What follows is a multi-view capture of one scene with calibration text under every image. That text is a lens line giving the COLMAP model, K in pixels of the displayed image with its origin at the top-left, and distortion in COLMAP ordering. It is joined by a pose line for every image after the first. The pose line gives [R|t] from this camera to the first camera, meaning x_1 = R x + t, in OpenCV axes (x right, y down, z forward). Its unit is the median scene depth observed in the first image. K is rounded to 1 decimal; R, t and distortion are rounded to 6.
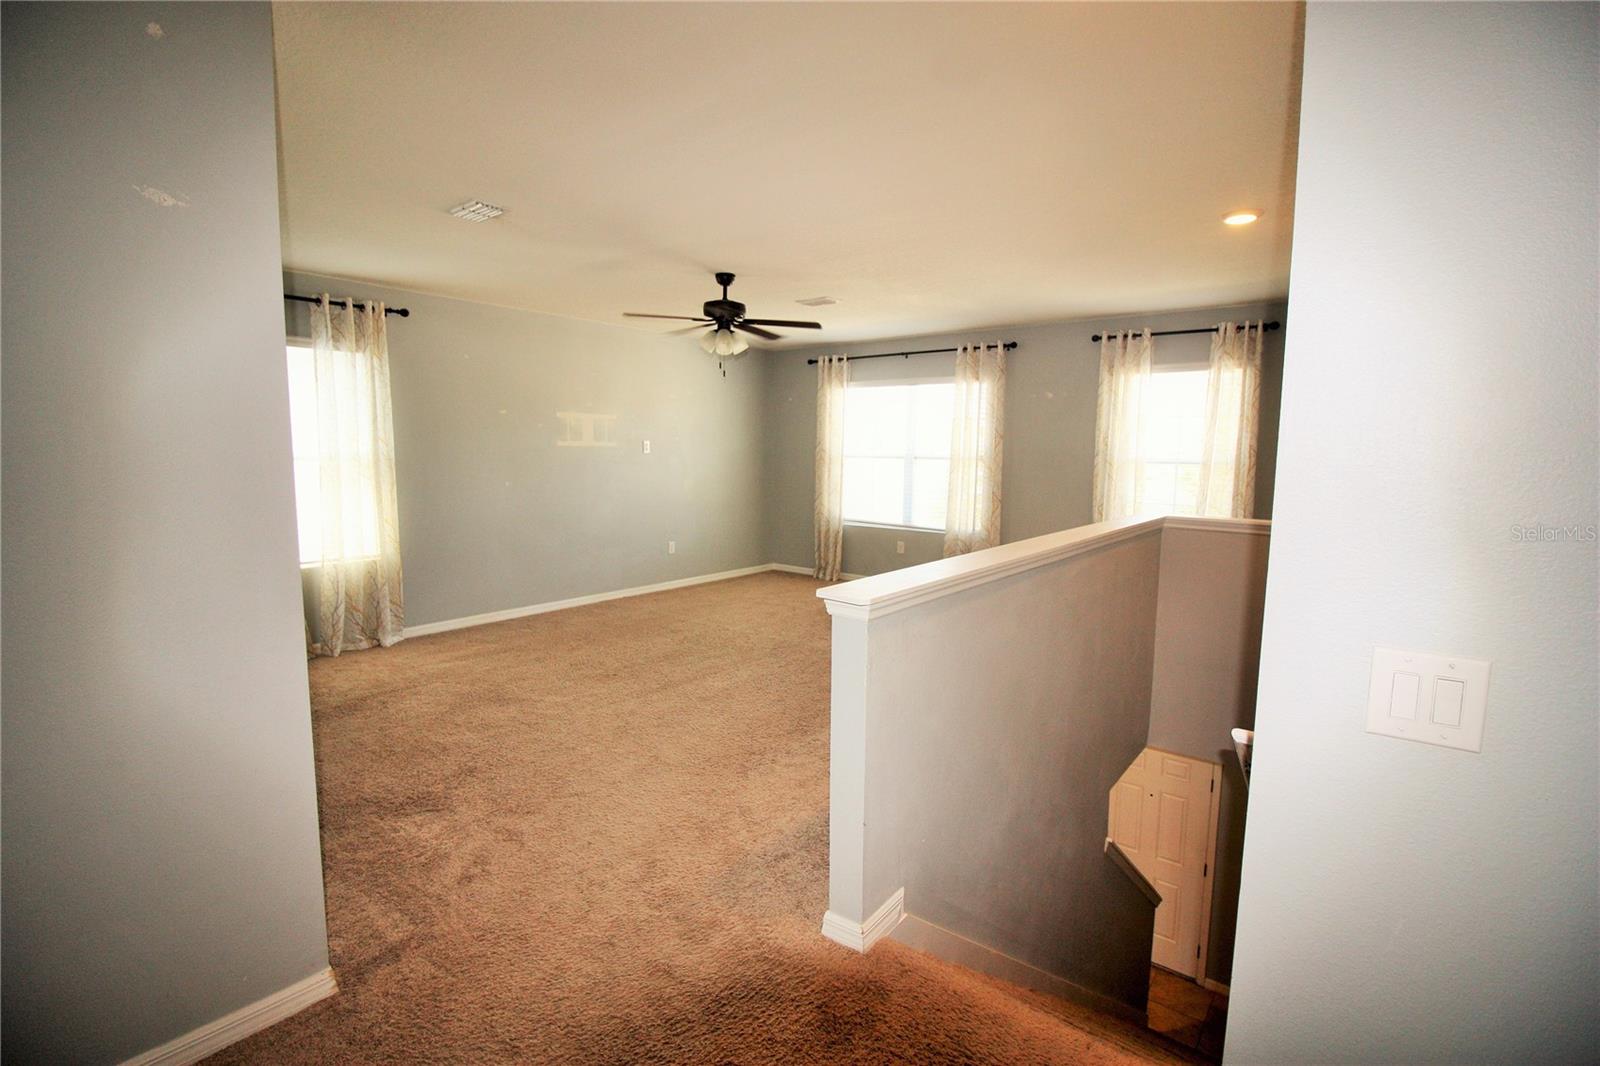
lens RADIAL K [[751.7, 0, 801.5], [0, 751.7, 531.2], [0, 0, 1]] dist [0.002590, -0.013937]
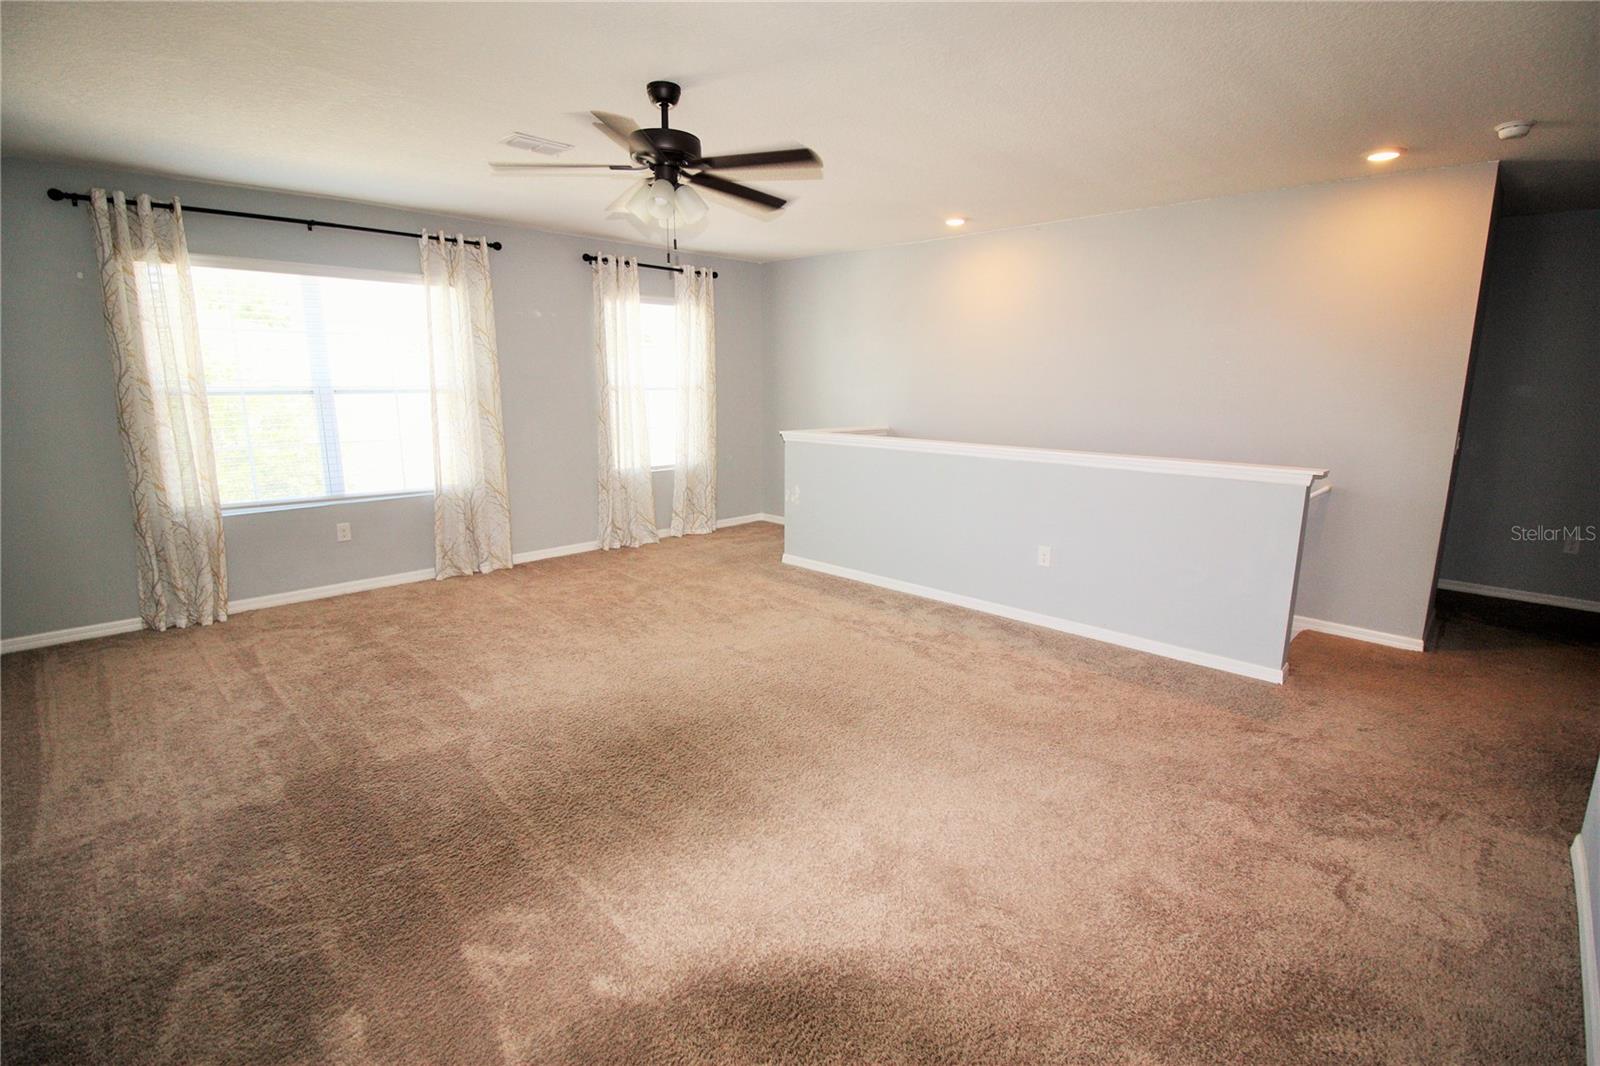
lens RADIAL K [[751.7, 0, 801.5], [0, 751.7, 531.2], [0, 0, 1]] dist [0.002590, -0.013937]
pose [[0.097218, -0.206425, 0.973621, -0.595445], [0.107275, 0.974729, 0.195948, -0.082148], [-0.989465, 0.085396, 0.116905, 0.685076]]
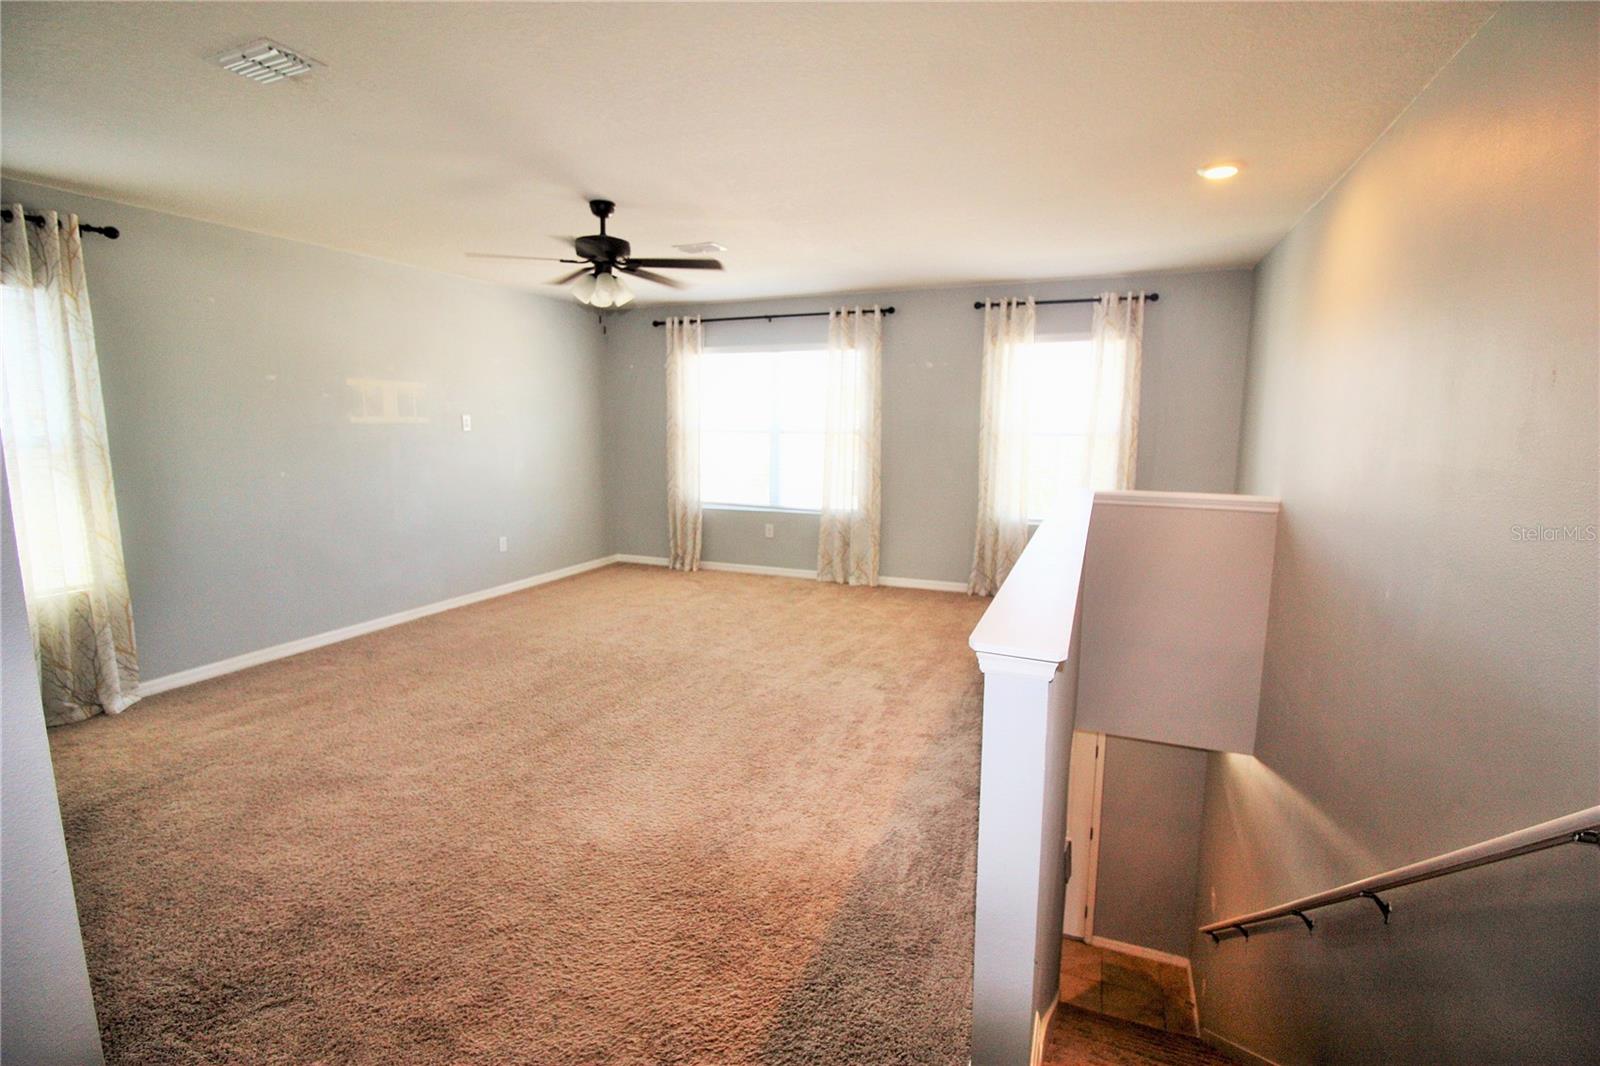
lens RADIAL K [[751.7, 0, 801.5], [0, 751.7, 531.2], [0, 0, 1]] dist [0.002590, -0.013937]
pose [[0.959384, -0.048023, 0.277986, -0.109543], [0.037819, 0.998403, 0.041959, -0.018960], [-0.279558, -0.029741, 0.959668, 0.141658]]
